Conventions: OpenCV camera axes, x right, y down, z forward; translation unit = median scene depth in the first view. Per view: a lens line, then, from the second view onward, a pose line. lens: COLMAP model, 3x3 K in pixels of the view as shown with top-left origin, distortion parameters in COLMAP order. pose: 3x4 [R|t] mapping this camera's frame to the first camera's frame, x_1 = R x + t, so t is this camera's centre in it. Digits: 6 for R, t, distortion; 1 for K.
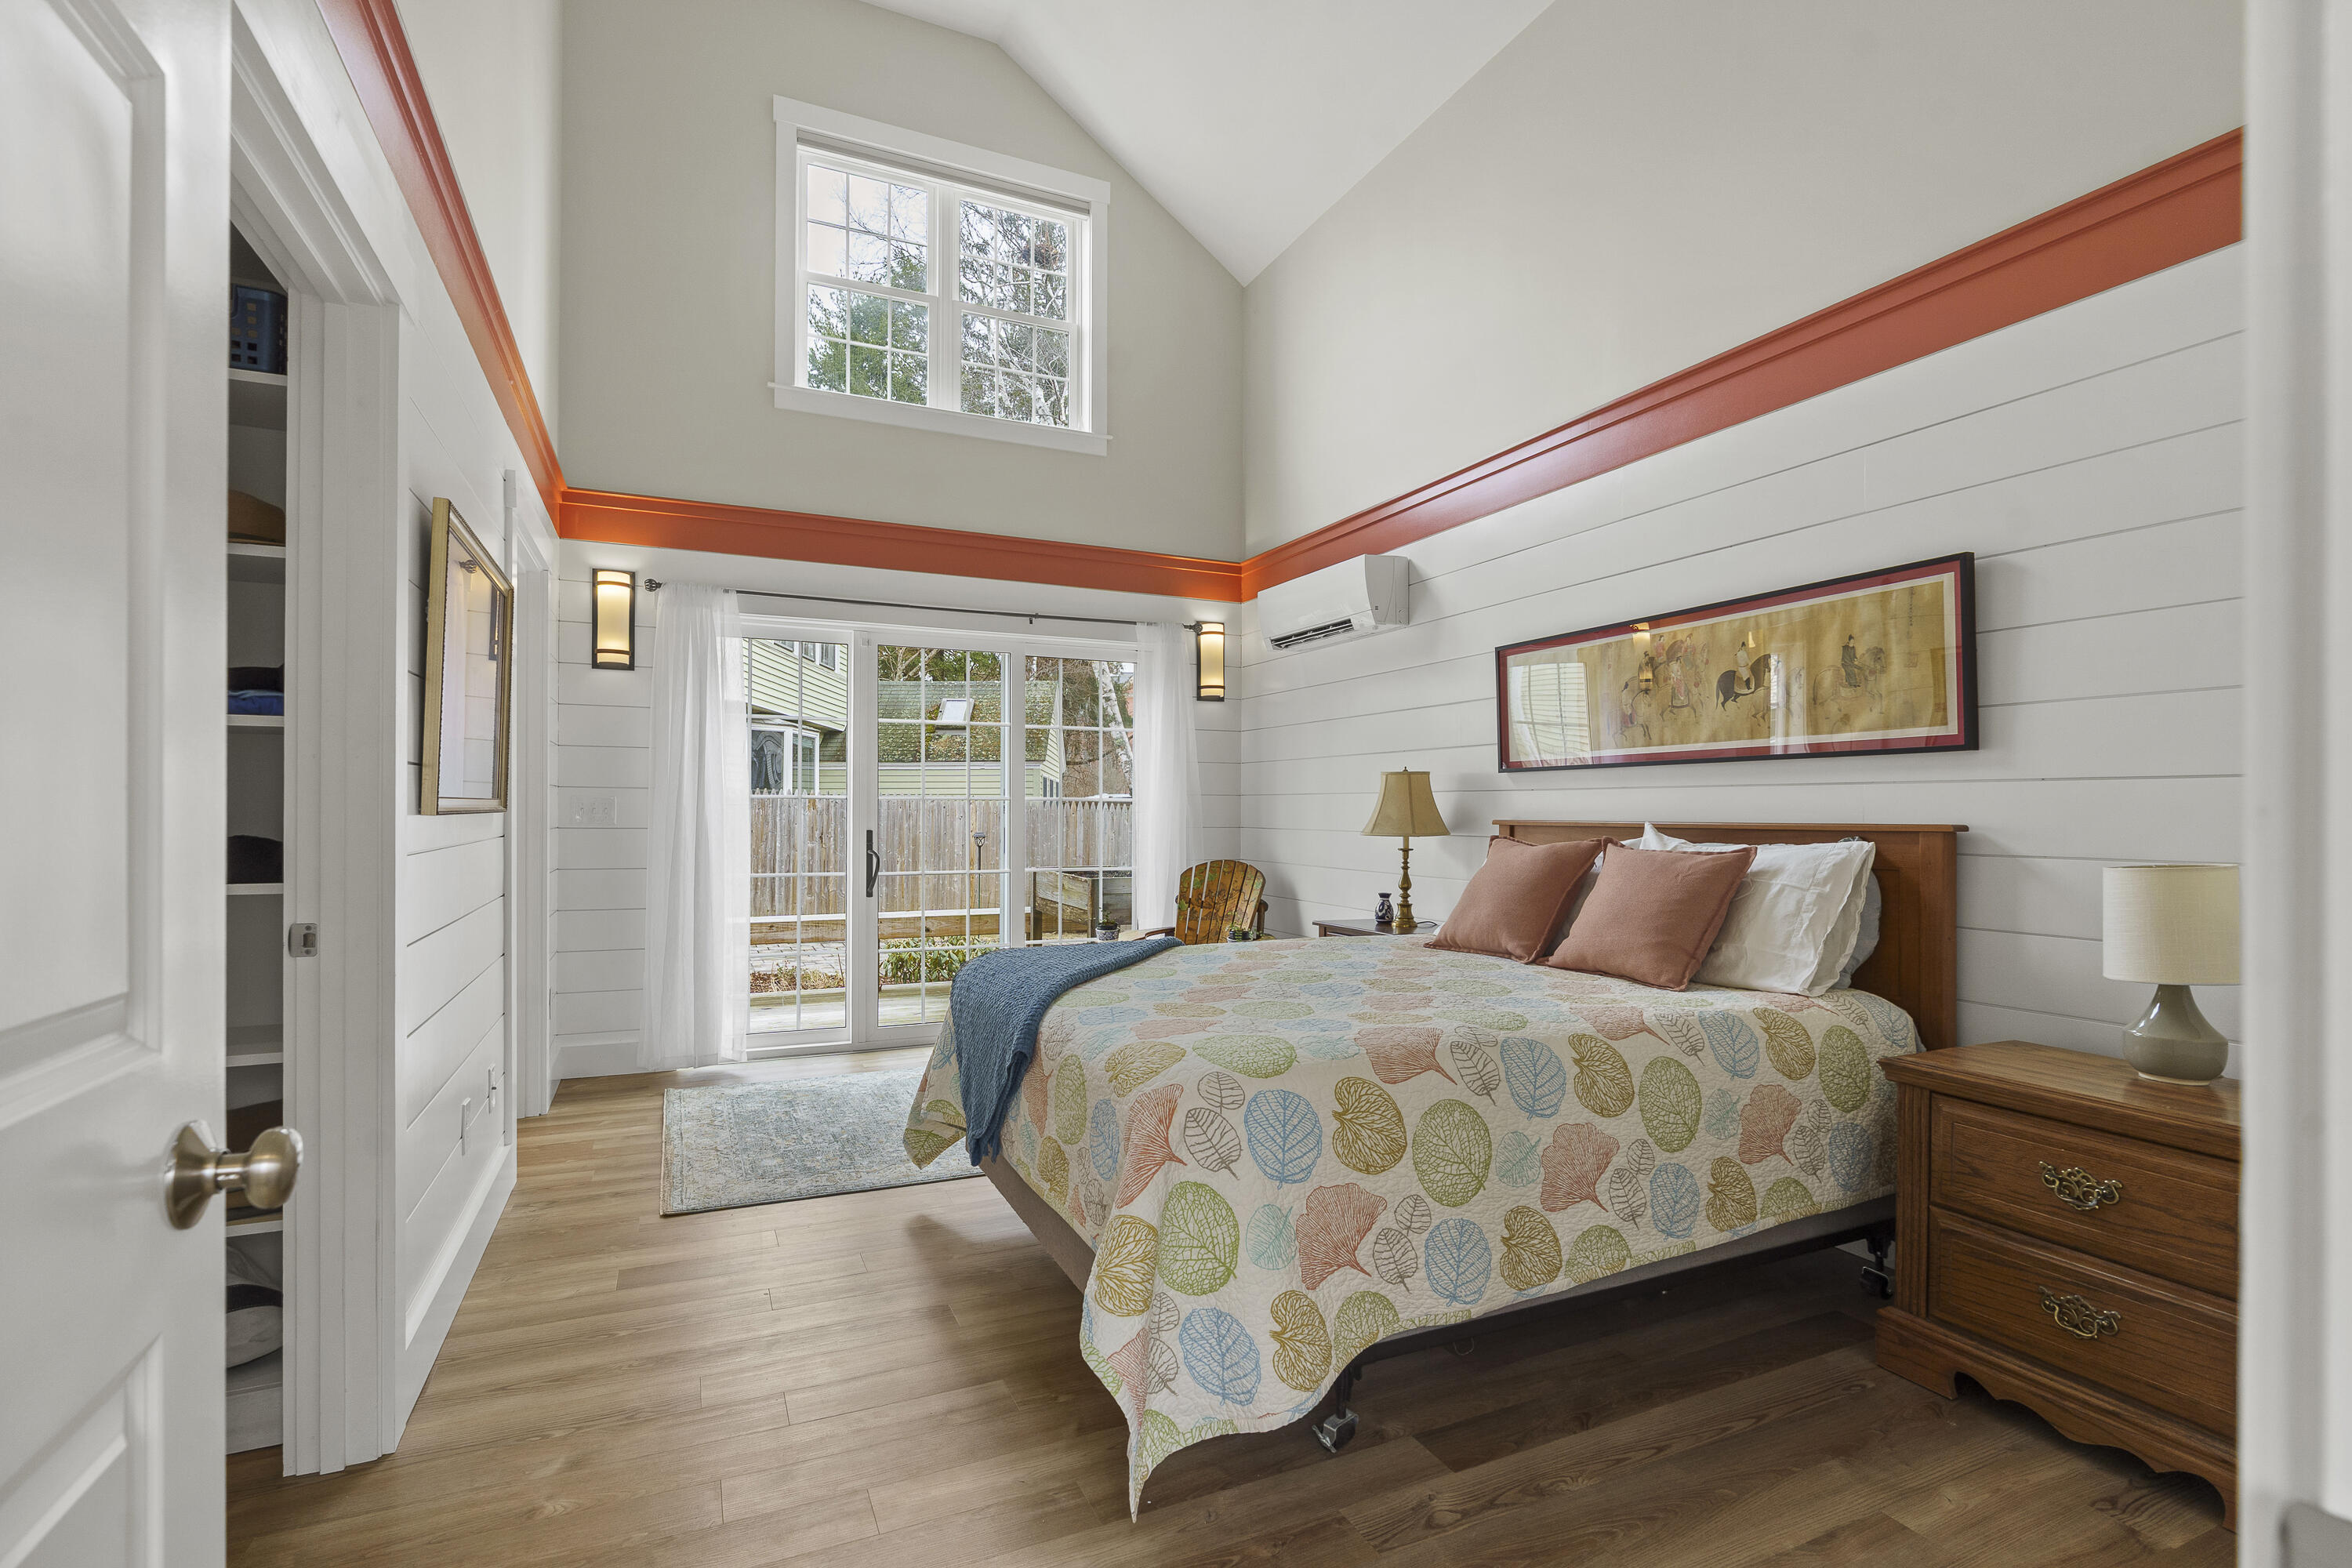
lens RADIAL K [[1079.1, 0, 1172.8], [0, 1079.1, 805.9], [0, 0, 1]] dist [-0.006962, 0.002634]
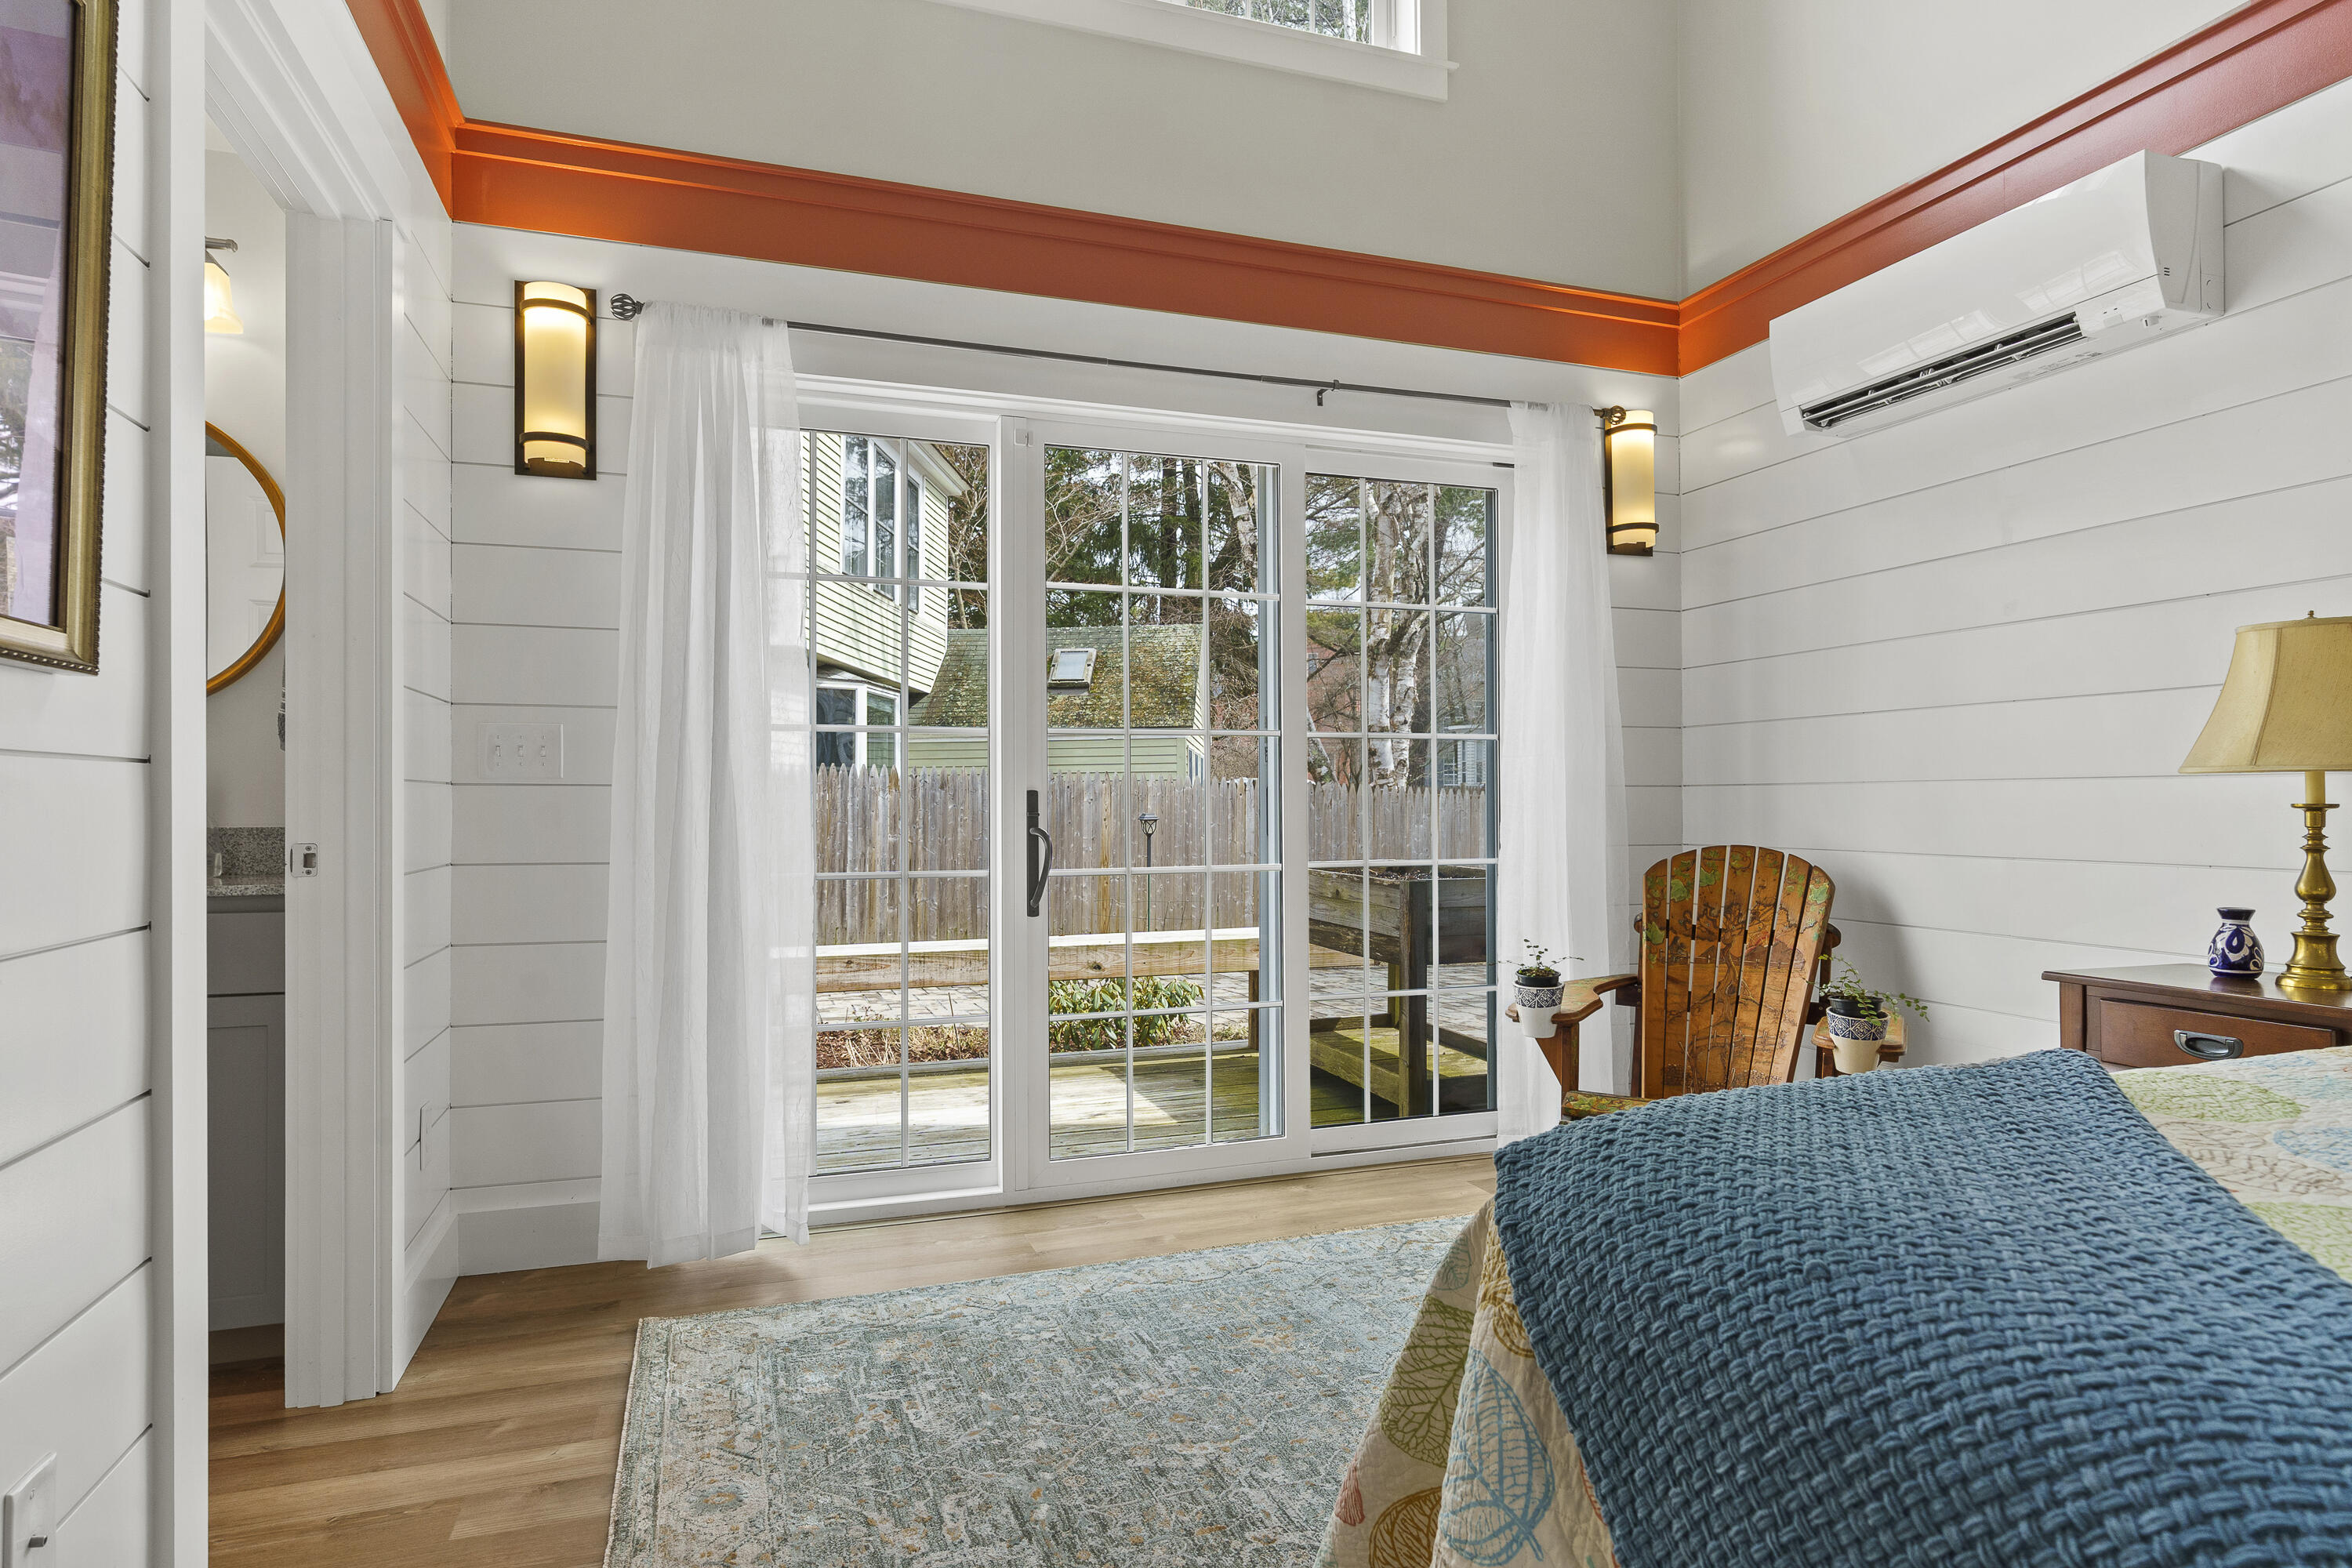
lens RADIAL K [[1279.5, 0, 1178.7], [0, 1279.5, 774.6], [0, 0, 1]] dist [-0.004617, -0.001462]
pose [[0.995394, -0.010146, -0.095330, -0.159747], [0.008343, 0.999779, -0.019300, 0.030113], [0.095504, 0.018416, 0.995259, 0.408483]]
